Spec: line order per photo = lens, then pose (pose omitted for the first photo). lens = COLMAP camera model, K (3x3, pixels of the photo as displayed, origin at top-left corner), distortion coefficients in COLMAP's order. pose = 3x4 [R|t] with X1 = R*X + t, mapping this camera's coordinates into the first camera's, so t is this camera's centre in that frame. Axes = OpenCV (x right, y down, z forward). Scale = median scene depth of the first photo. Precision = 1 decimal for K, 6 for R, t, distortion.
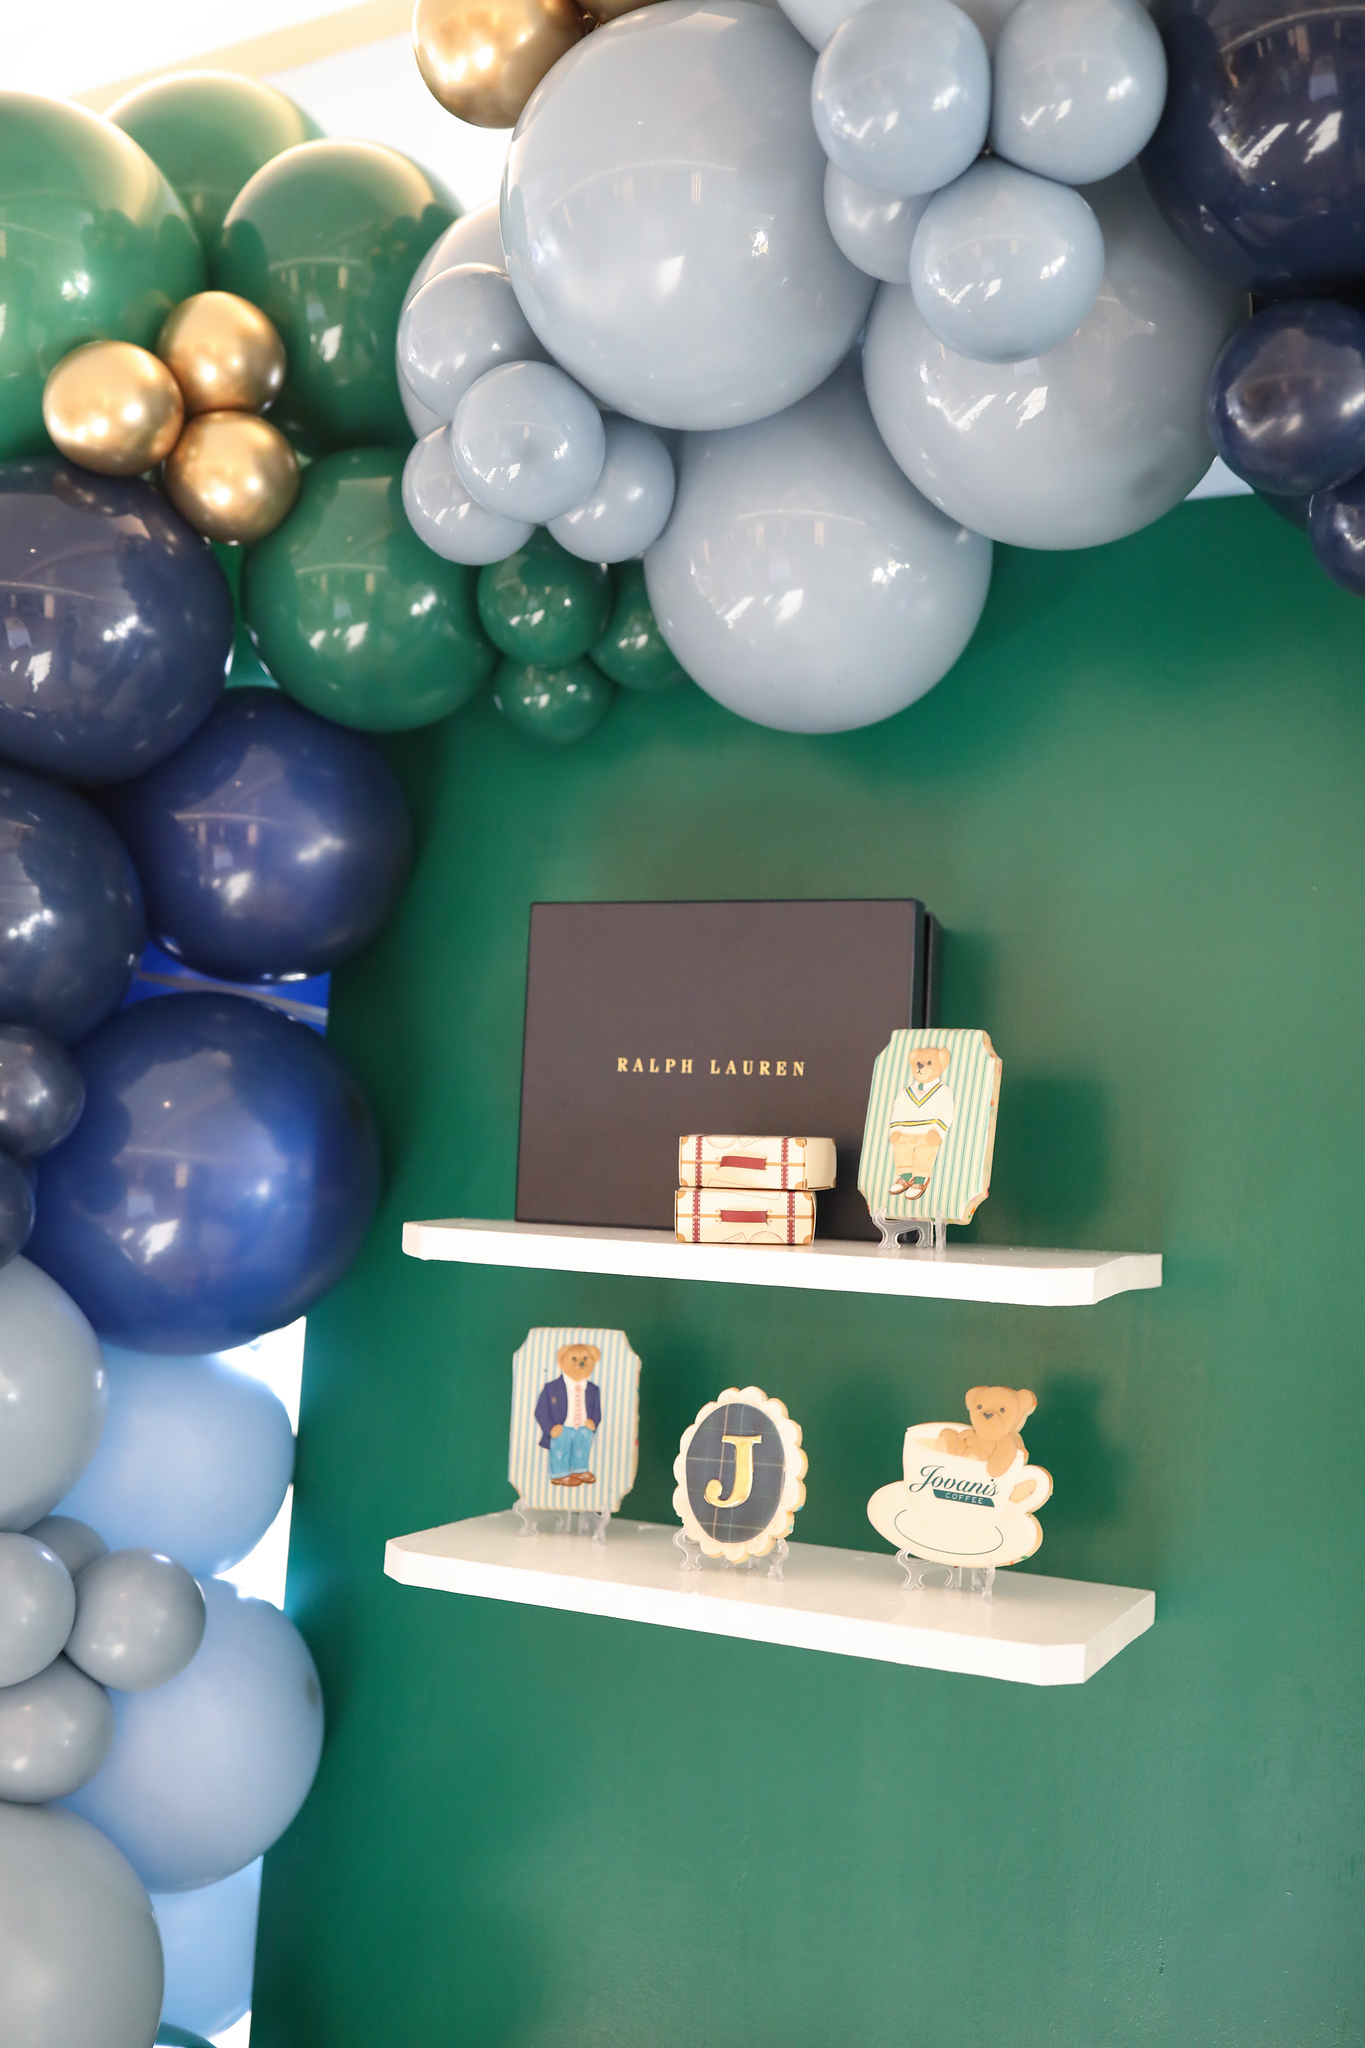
lens RADIAL K [[1969.7, 0, 691.5], [0, 1969.7, 1027.9], [0, 0, 1]] dist [-0.000275, -0.023377]
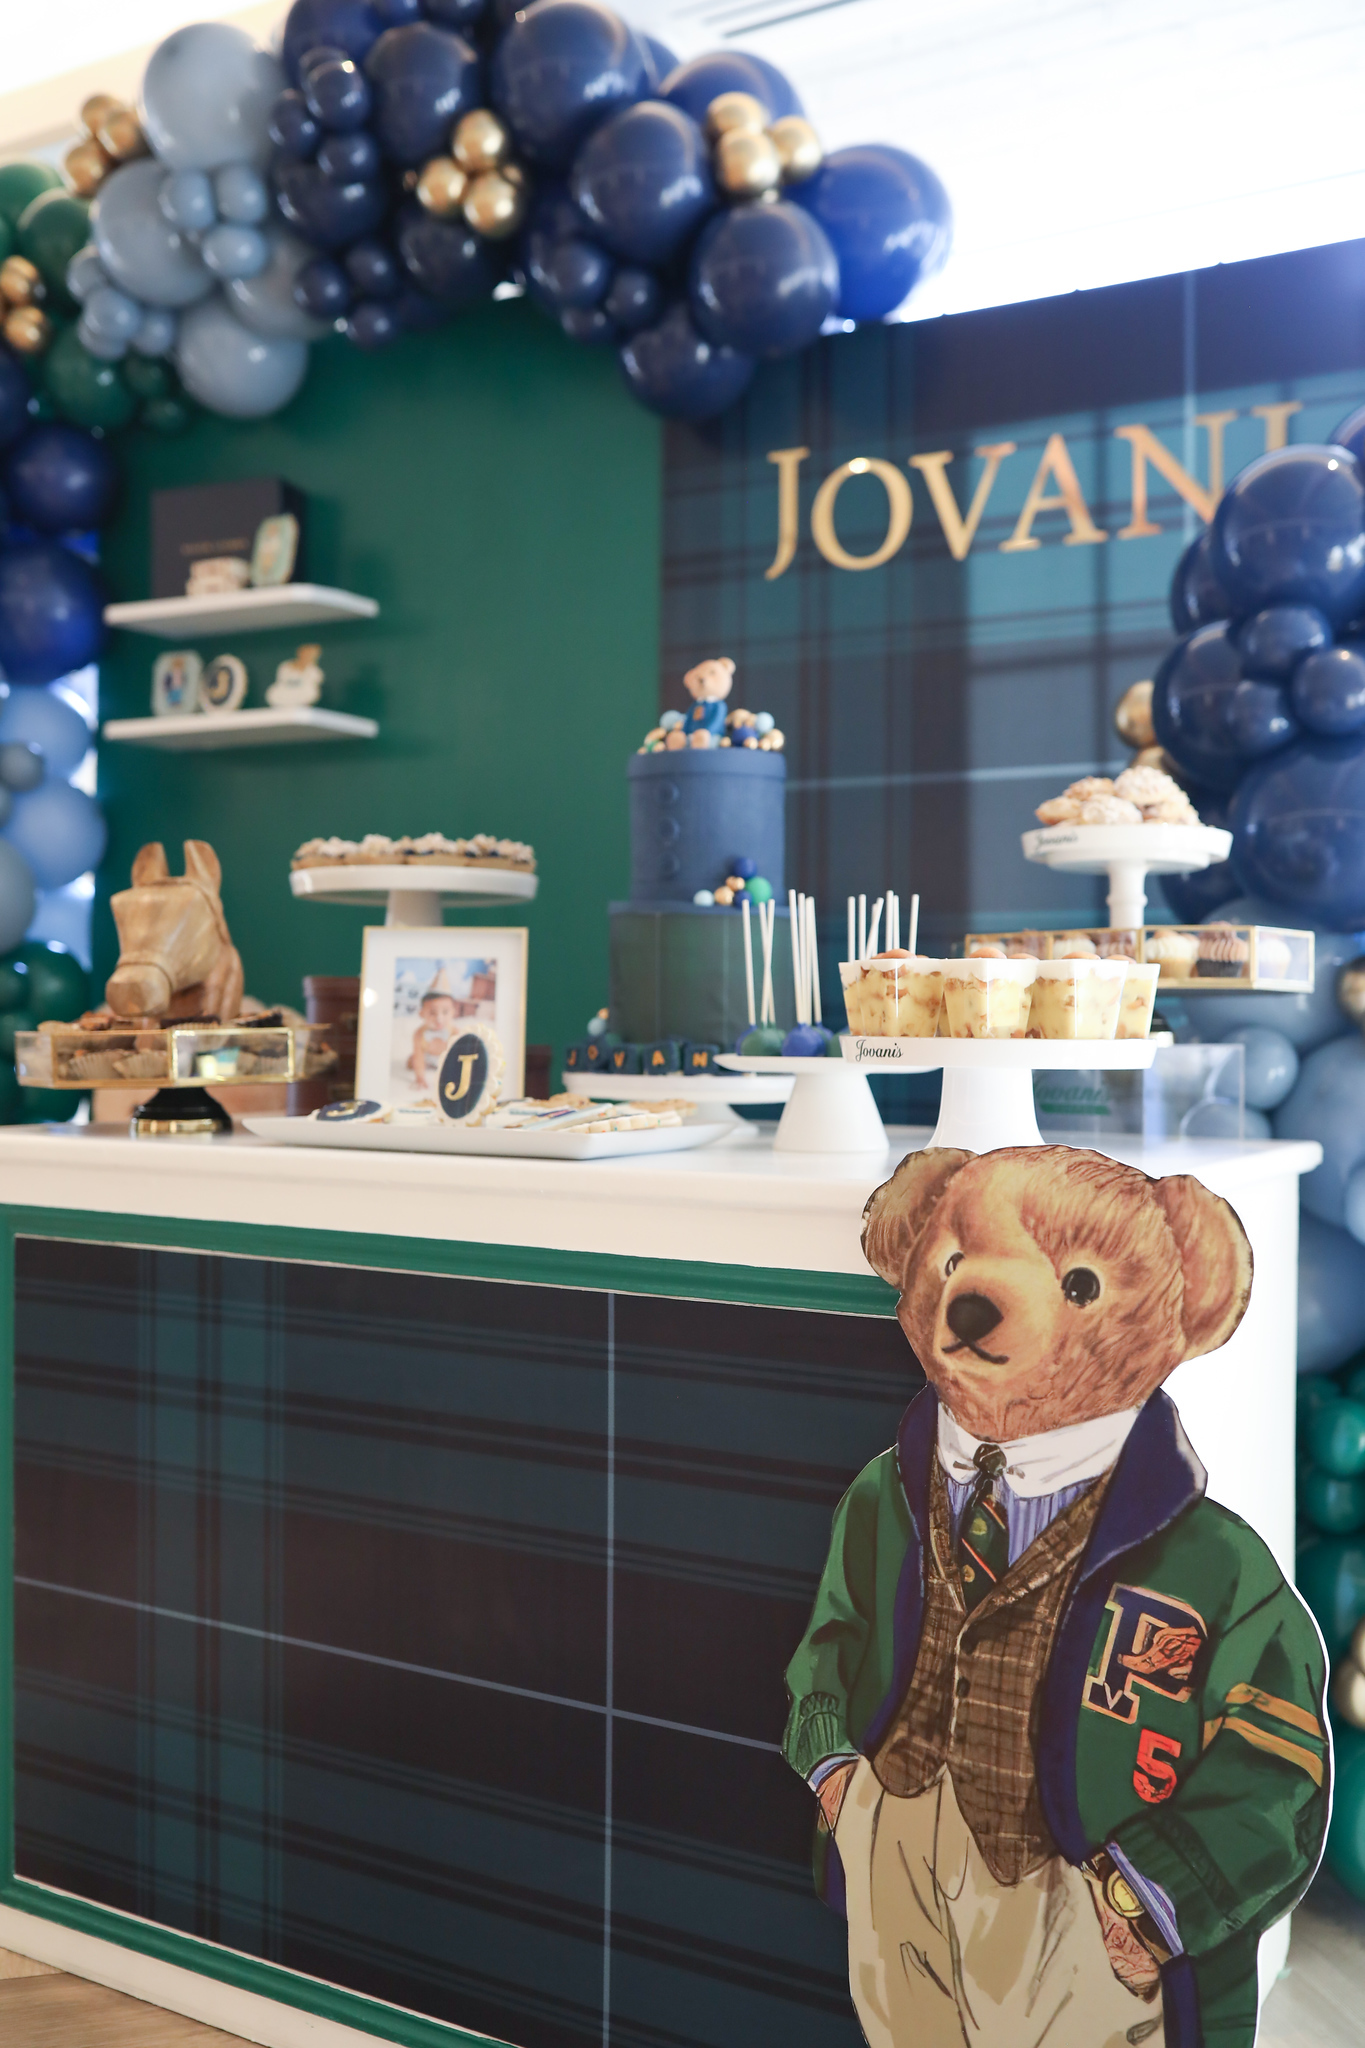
lens RADIAL K [[1969.7, 0, 691.5], [0, 1969.7, 1027.9], [0, 0, 1]] dist [-0.000275, -0.023377]
pose [[0.998977, -0.038993, -0.022914, 0.719440], [0.040598, 0.996405, 0.074350, 0.519942], [0.019933, -0.075204, 0.996969, -1.775562]]
